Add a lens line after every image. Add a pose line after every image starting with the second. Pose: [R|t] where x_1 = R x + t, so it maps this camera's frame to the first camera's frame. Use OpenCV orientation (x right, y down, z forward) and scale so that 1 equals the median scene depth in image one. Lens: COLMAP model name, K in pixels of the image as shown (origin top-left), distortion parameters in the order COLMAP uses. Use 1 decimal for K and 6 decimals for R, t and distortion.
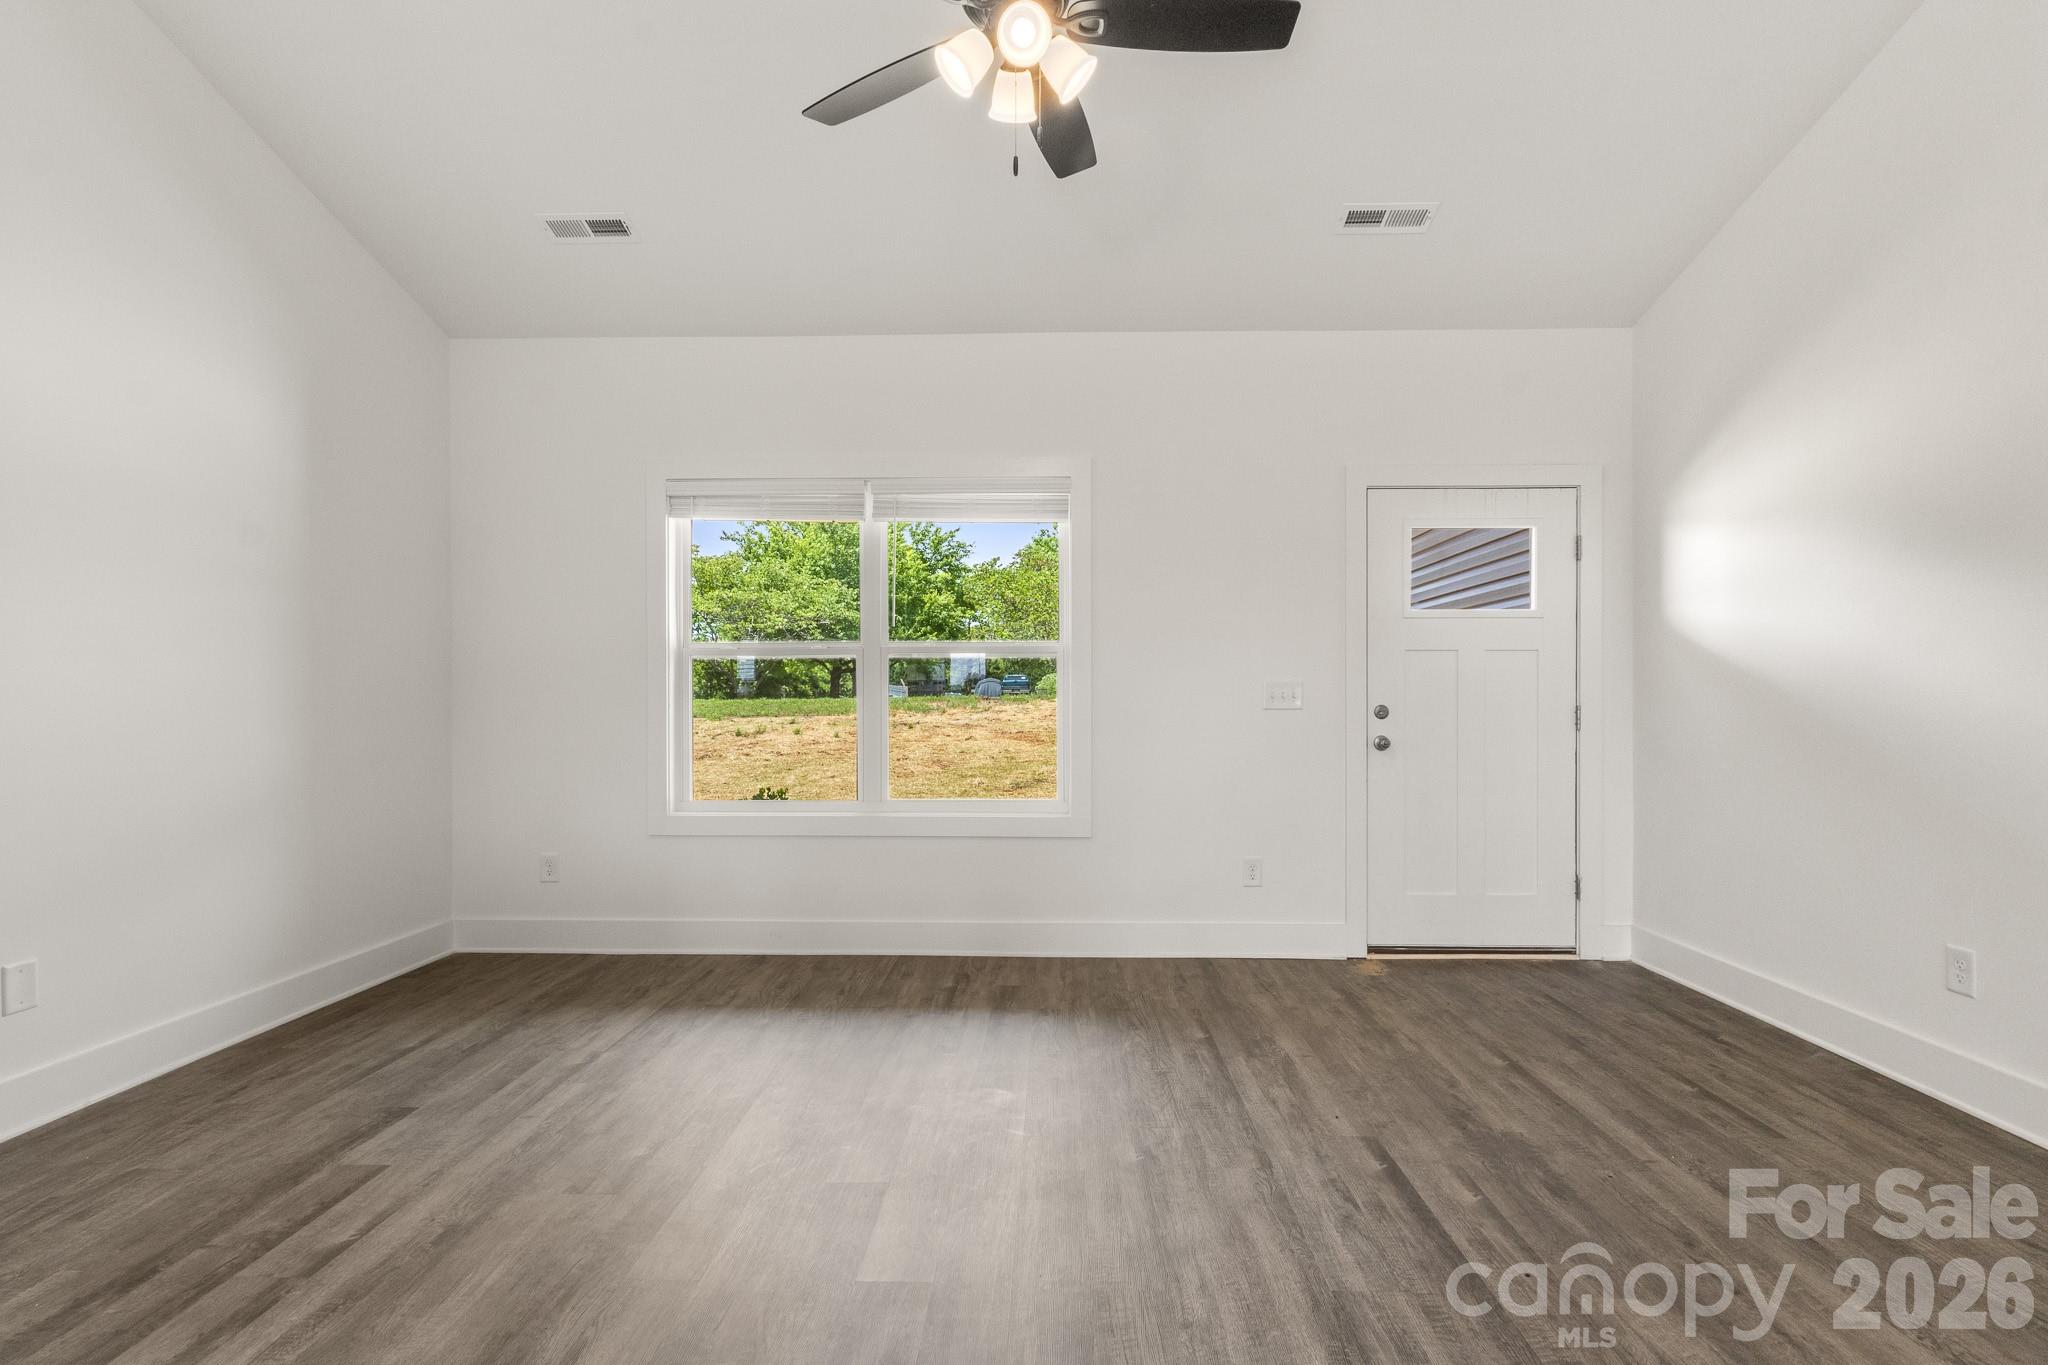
lens RADIAL K [[963.9, 0, 1029.2], [0, 963.9, 702.7], [0, 0, 1]] dist [0.000750, 0.003159]
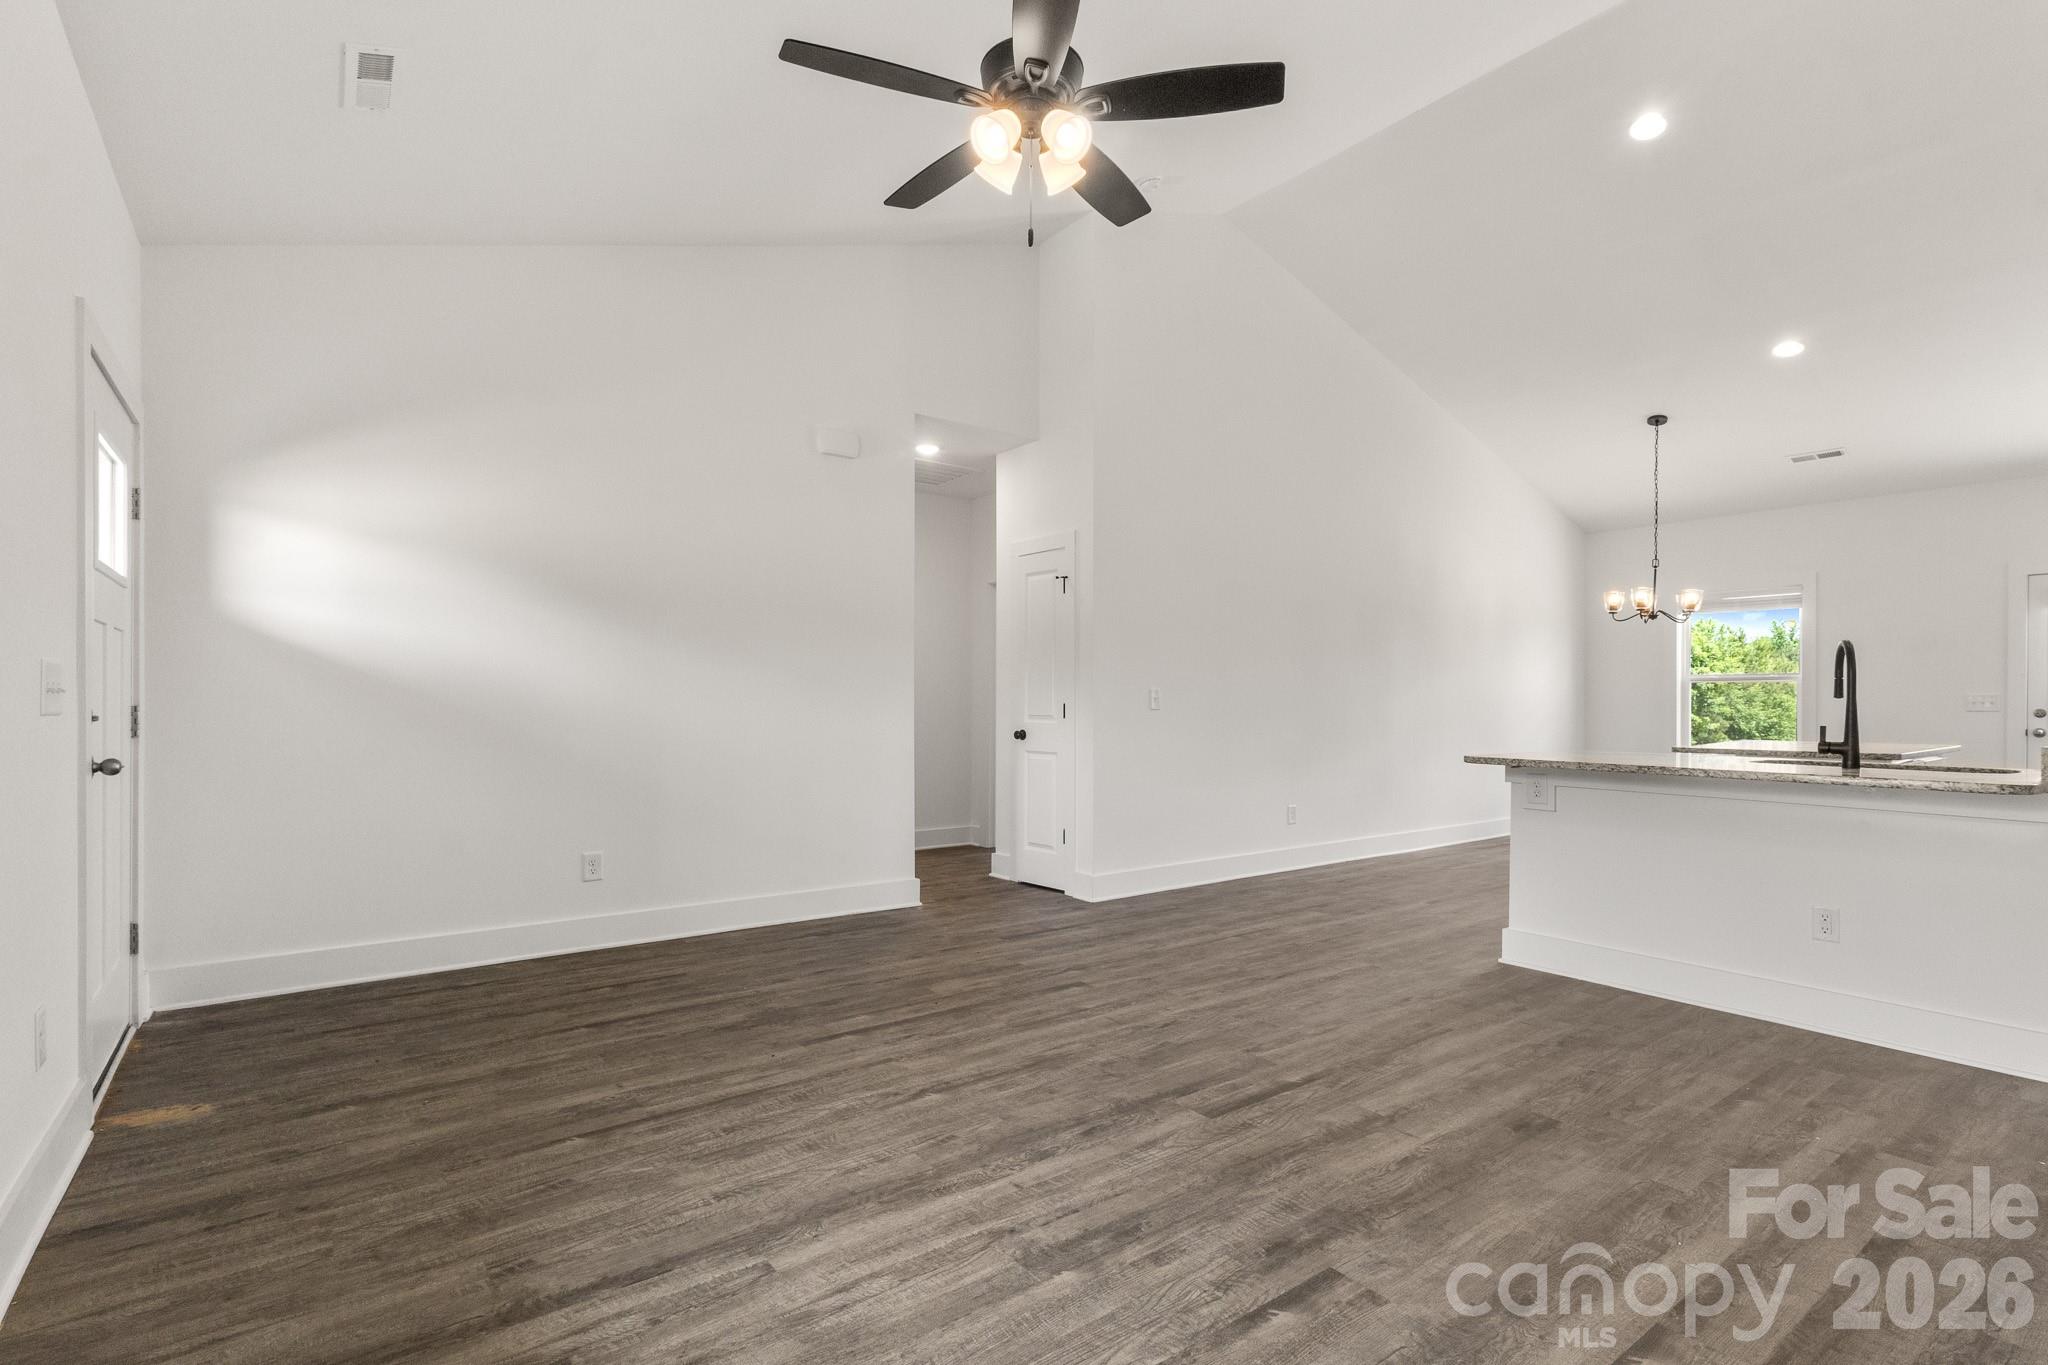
lens RADIAL K [[963.9, 0, 1022.2], [0, 963.9, 706.5], [0, 0, 1]] dist [0.000750, 0.003159]
pose [[-0.617356, -0.005279, 0.786666, -0.665117], [-0.003779, 0.999986, 0.003745, -0.002237], [-0.786675, -0.000660, -0.617367, 1.247276]]
